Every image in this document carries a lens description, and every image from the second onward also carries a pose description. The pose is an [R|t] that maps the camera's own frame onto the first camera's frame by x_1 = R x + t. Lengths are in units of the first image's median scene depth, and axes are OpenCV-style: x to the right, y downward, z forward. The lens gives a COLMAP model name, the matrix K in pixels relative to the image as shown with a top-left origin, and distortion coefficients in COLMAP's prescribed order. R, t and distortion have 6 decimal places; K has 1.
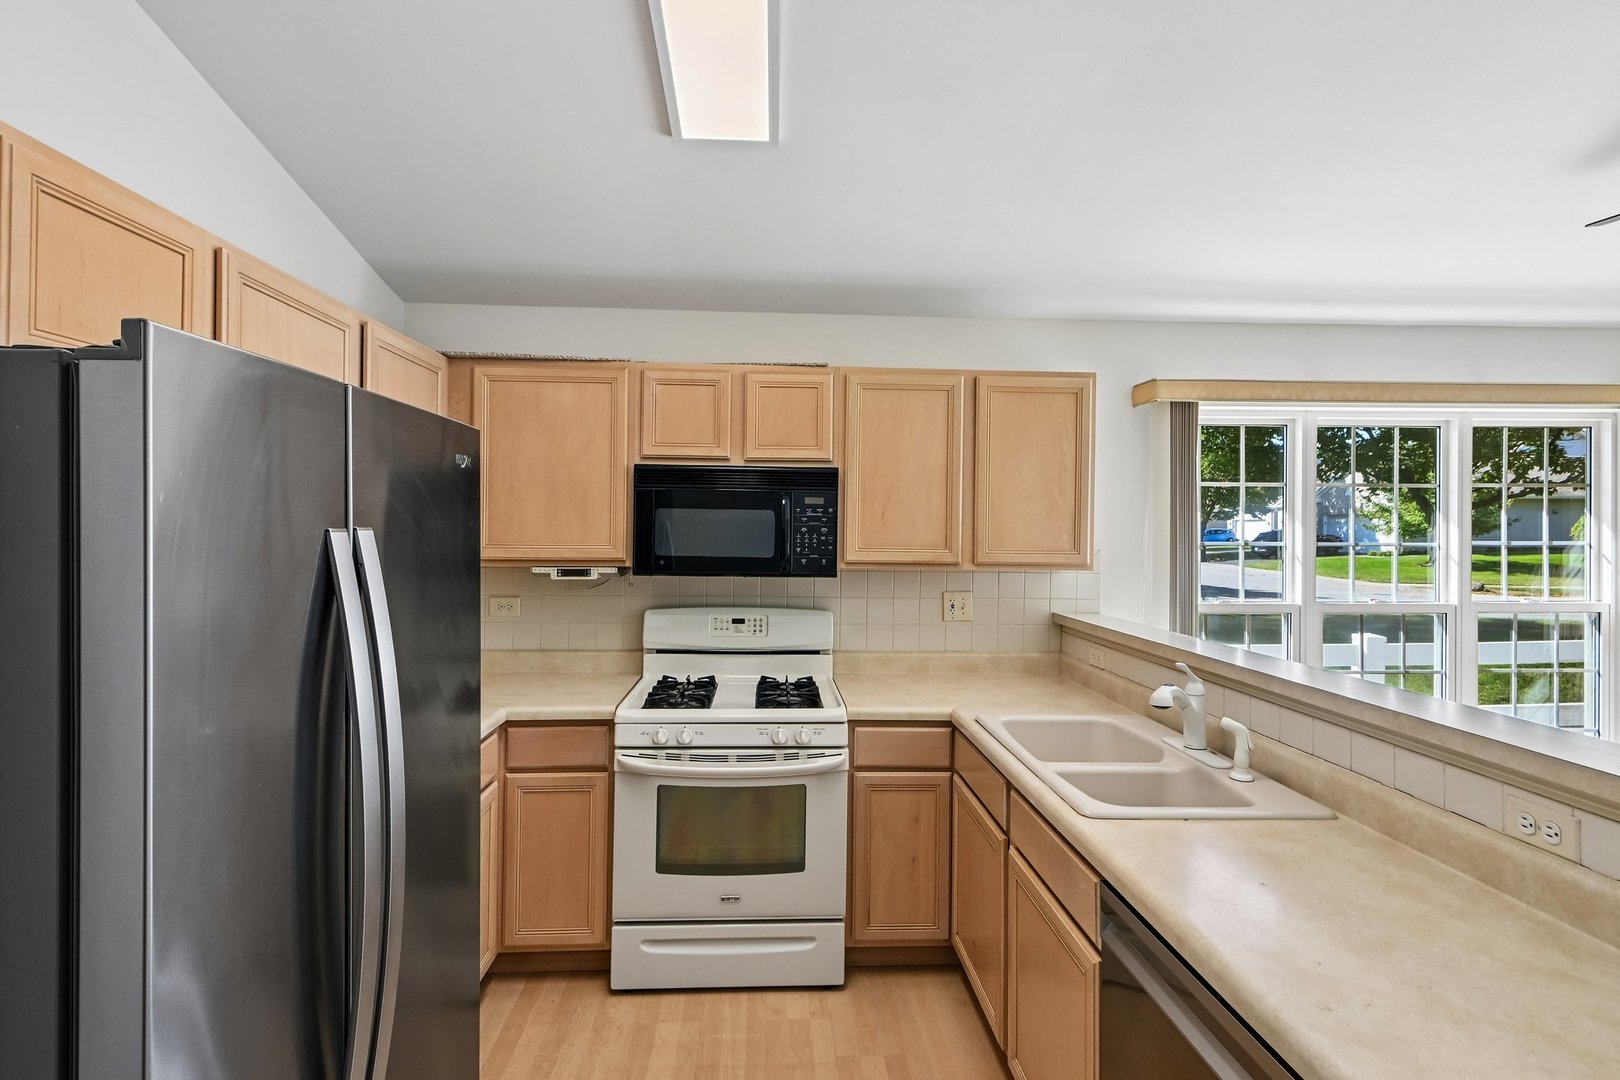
lens RADIAL K [[751.3, 0, 799.7], [0, 751.3, 521.3], [0, 0, 1]] dist [0.009905, -0.001573]
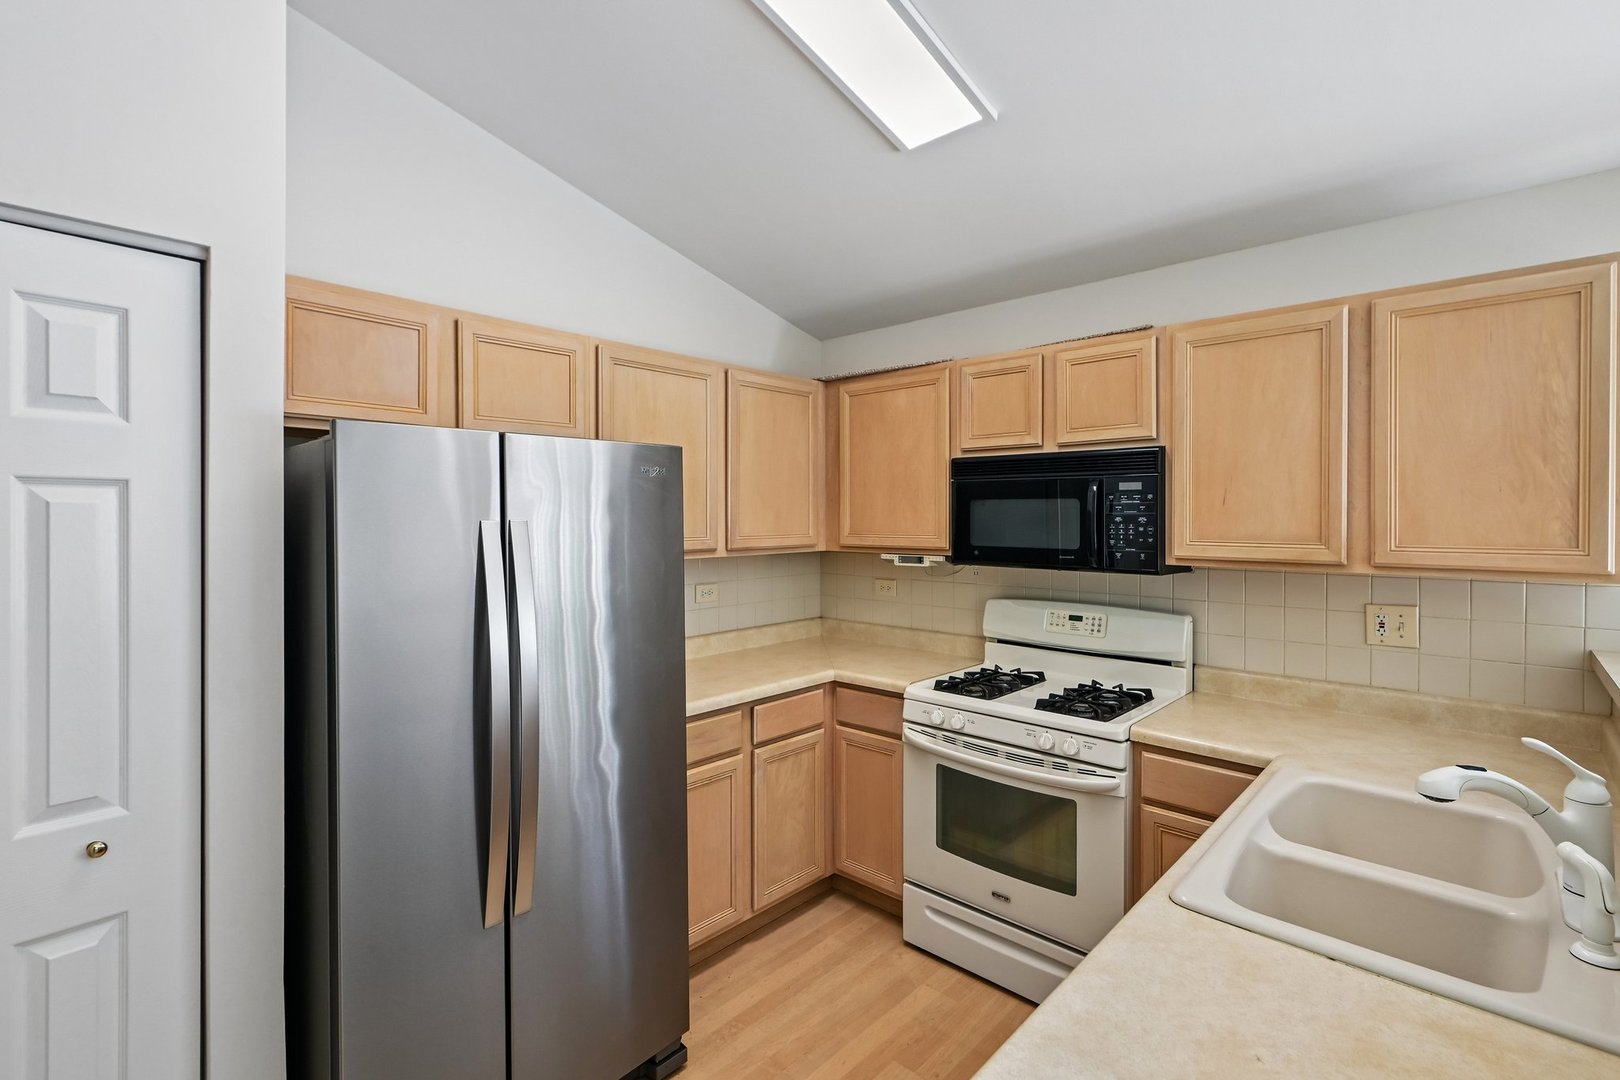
lens RADIAL K [[738.4, 0, 800.9], [0, 738.4, 517.5], [0, 0, 1]] dist [0.003358, 0.000017]
pose [[0.696817, -0.009578, -0.717185, 0.367750], [0.012974, 0.999916, -0.000748, 0.004738], [0.717131, -0.008784, 0.696883, 0.128493]]
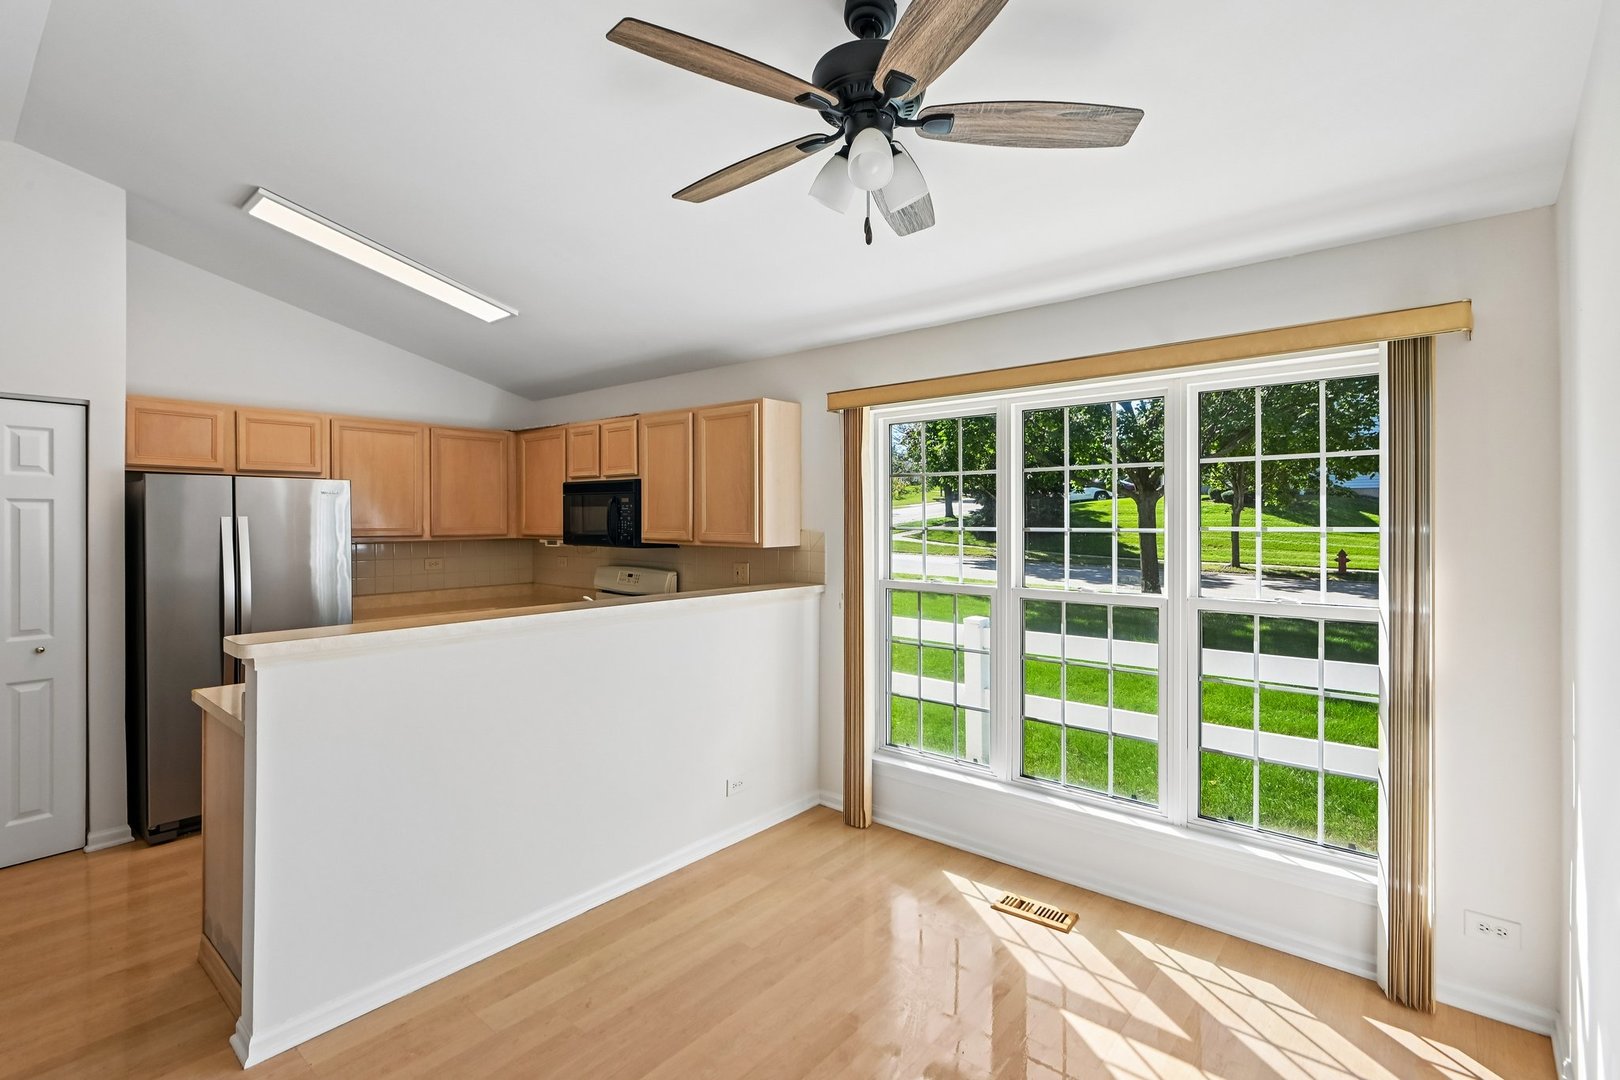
lens RADIAL K [[745.5, 0, 811.3], [0, 745.5, 522.1], [0, 0, 1]] dist [0.002452, -0.000227]
pose [[0.735300, -0.004758, -0.677725, 1.397875], [0.010158, 0.999940, 0.004000, 0.017344], [0.677665, -0.009826, 0.735305, 0.093911]]
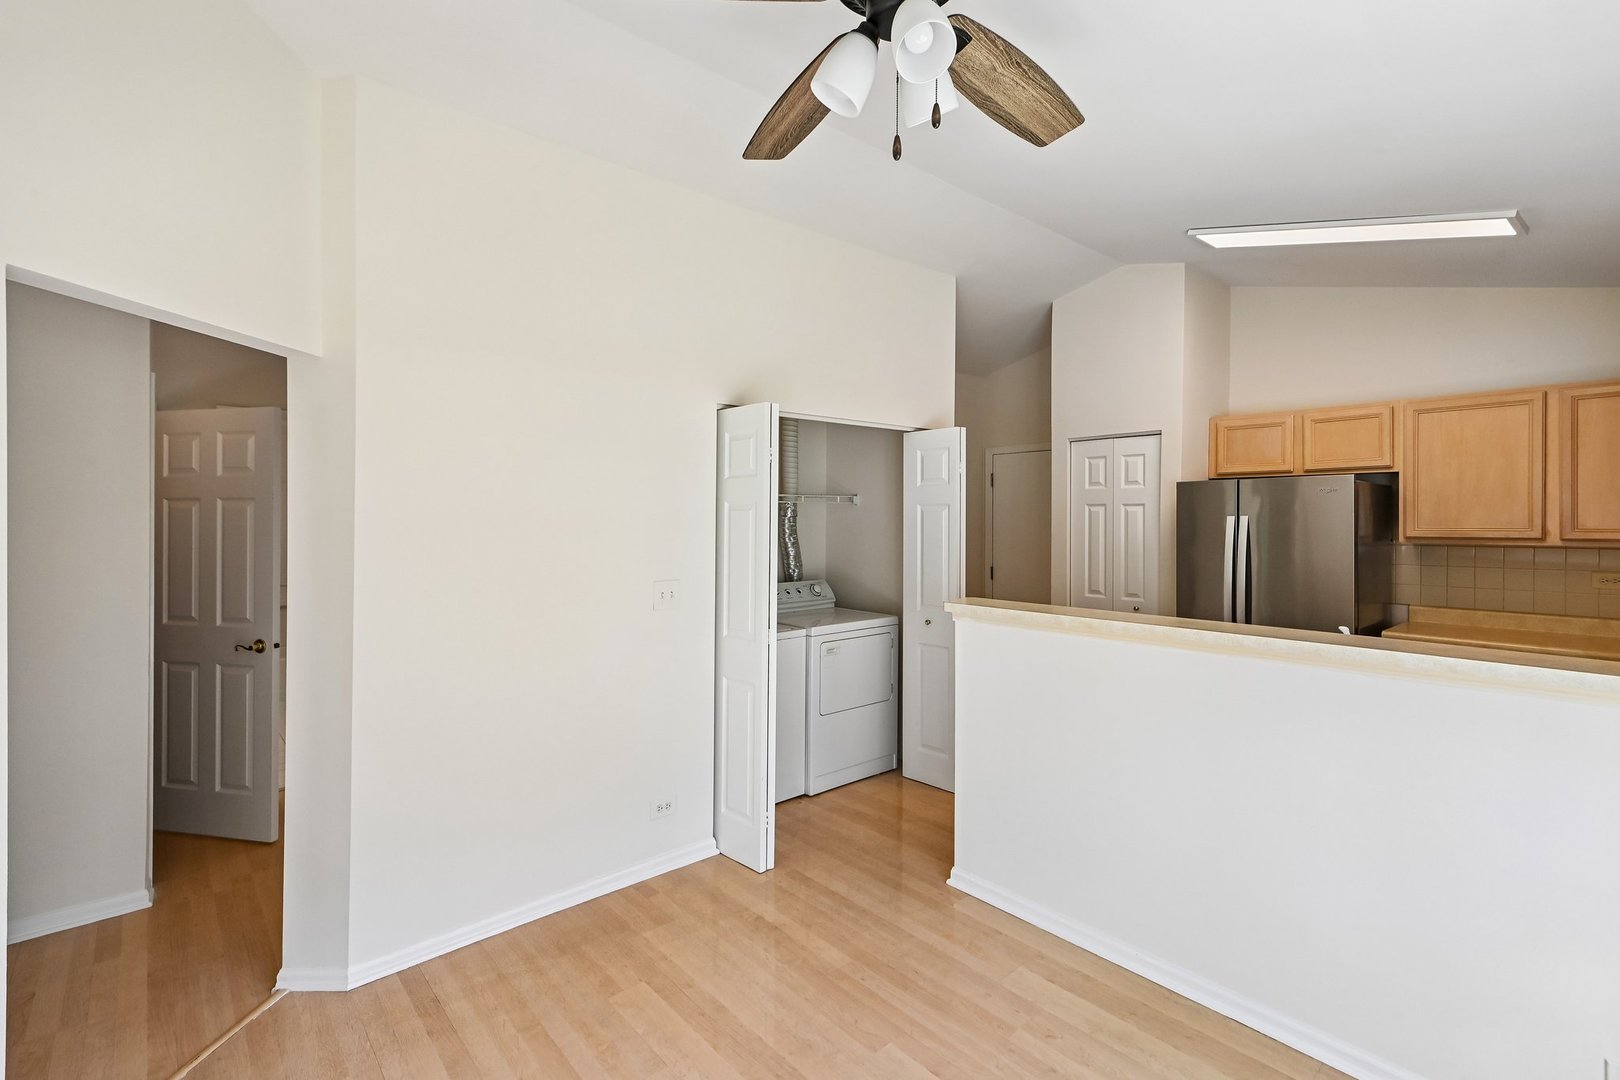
lens RADIAL K [[738.4, 0, 800.9], [0, 738.4, 517.5], [0, 0, 1]] dist [0.003358, 0.000017]
pose [[-0.788954, -0.005729, -0.614426, 1.332552], [0.001772, 0.999931, -0.011599, 0.022439], [0.614450, -0.010239, -0.788889, 0.979201]]
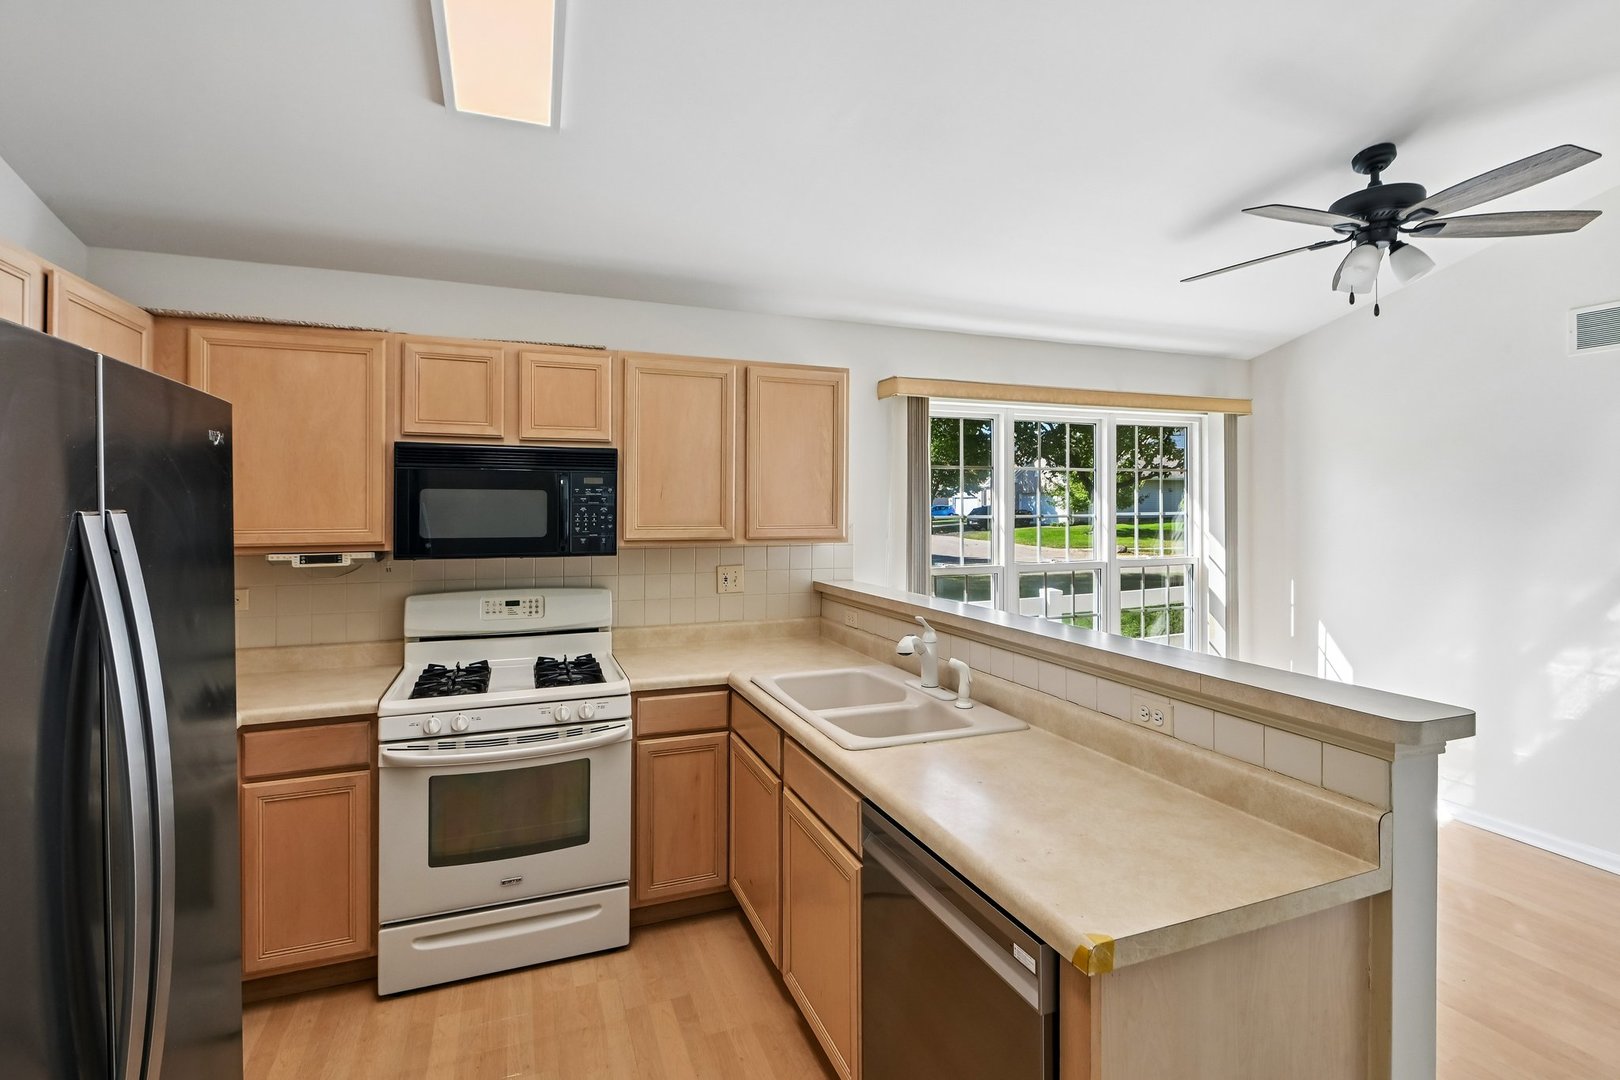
lens RADIAL K [[736.7, 0, 804.8], [0, 736.7, 503.8], [0, 0, 1]] dist [-0.003636, -0.001405]
pose [[0.948054, -0.008441, 0.317997, -0.026401], [0.007183, 0.999961, 0.005129, 0.000706], [-0.318028, -0.002579, 0.948078, -0.037066]]
